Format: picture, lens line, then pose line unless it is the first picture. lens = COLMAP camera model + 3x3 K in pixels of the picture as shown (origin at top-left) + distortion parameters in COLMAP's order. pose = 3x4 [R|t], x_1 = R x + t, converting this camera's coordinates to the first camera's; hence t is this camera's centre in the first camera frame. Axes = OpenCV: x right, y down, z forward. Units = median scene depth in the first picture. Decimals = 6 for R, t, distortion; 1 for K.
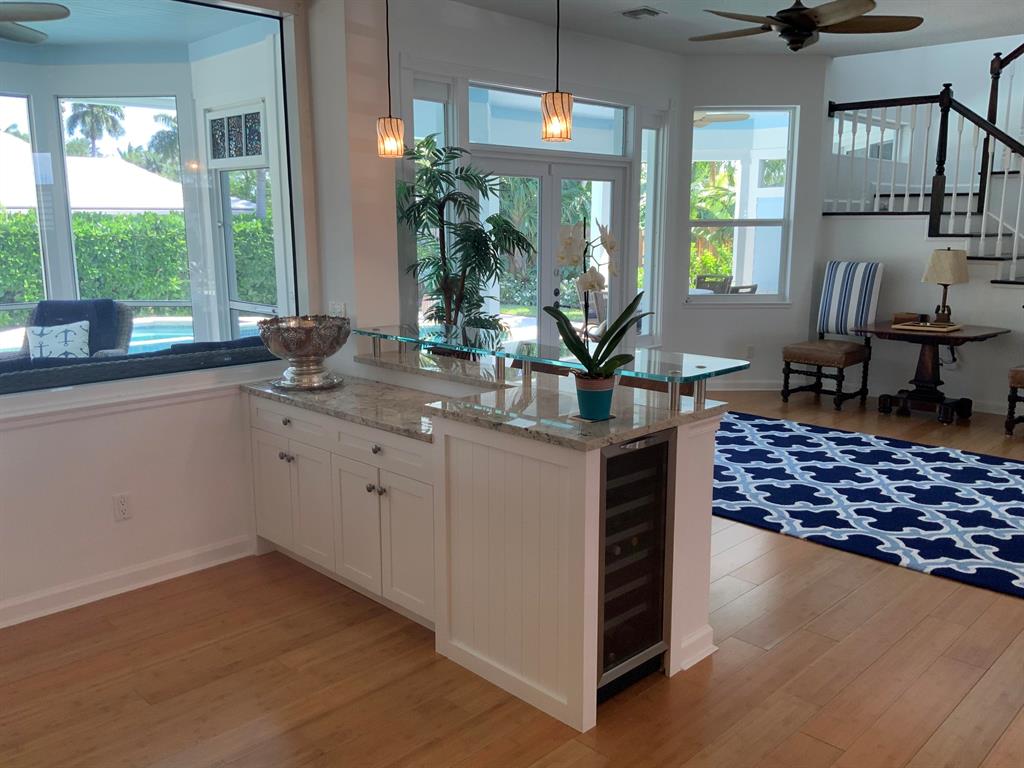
lens RADIAL K [[852.7, 0, 504.7], [0, 852.7, 376.9], [0, 0, 1]] dist [0.089322, -0.148680]
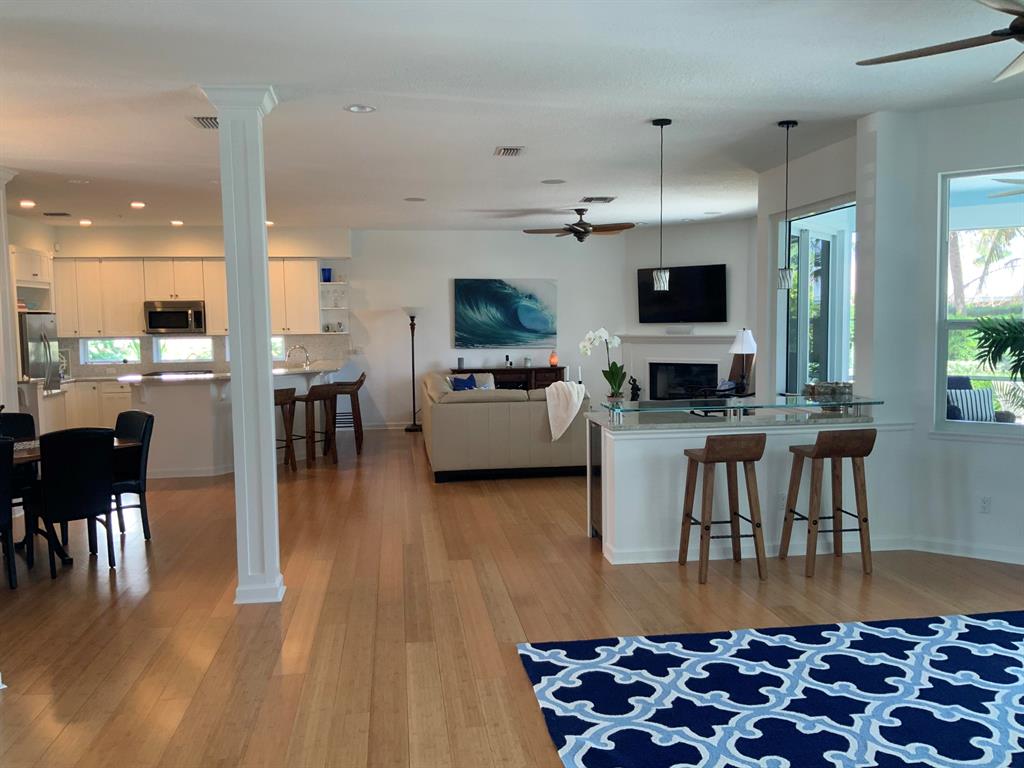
lens RADIAL K [[852.7, 0, 509.0], [0, 852.7, 383.1], [0, 0, 1]] dist [0.089322, -0.148680]
pose [[-0.609634, 0.063701, -0.790120, 1.192816], [-0.135794, 0.973638, 0.183271, -0.231569], [0.780965, 0.219021, -0.584913, 1.223262]]
